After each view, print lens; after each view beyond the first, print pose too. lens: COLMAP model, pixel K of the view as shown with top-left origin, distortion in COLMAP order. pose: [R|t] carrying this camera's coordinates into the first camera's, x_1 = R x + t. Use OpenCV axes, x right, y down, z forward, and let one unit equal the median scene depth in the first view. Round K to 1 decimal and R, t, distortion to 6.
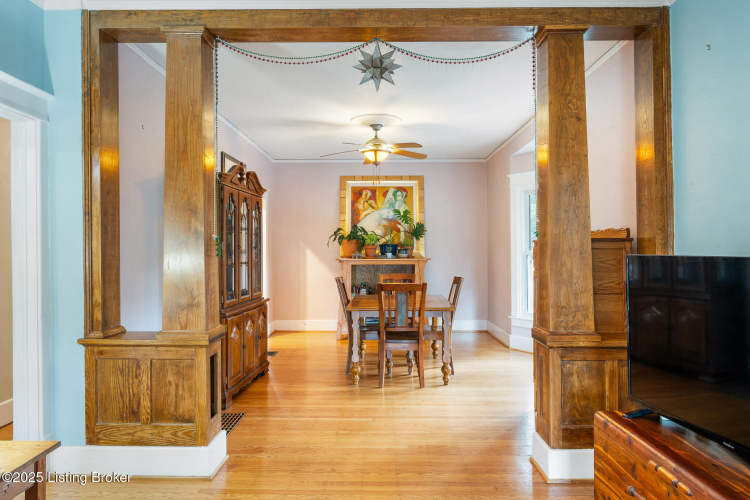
lens RADIAL K [[502.8, 0, 376.6], [0, 502.8, 247.2], [0, 0, 1]] dist [0.003594, -0.000972]
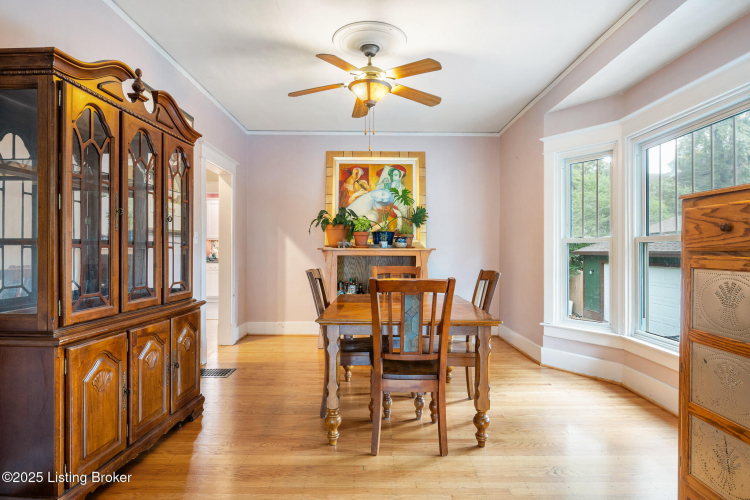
lens RADIAL K [[412.2, 0, 375.5], [0, 412.2, 249.3], [0, 0, 1]] dist [0.002569, -0.002453]
pose [[0.999806, 0.008732, 0.017683, -0.000696], [-0.008742, 0.999962, 0.000506, 0.023643], [-0.017678, -0.000660, 0.999844, 0.330408]]
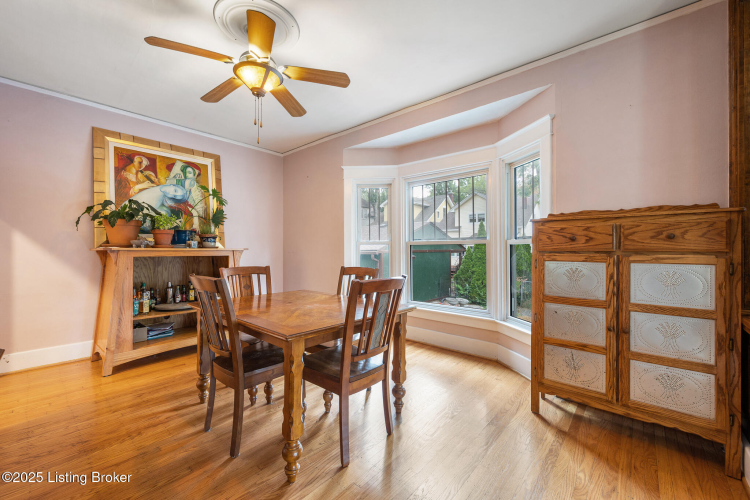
lens RADIAL K [[306.9, 0, 370.7], [0, 306.9, 248.8], [0, 0, 1]] dist [-0.000270, -0.000089]
pose [[0.649078, 0.008677, 0.760672, -0.152500], [-0.006792, 0.999961, -0.005610, 0.023751], [-0.760691, -0.001525, 0.649112, 0.483160]]
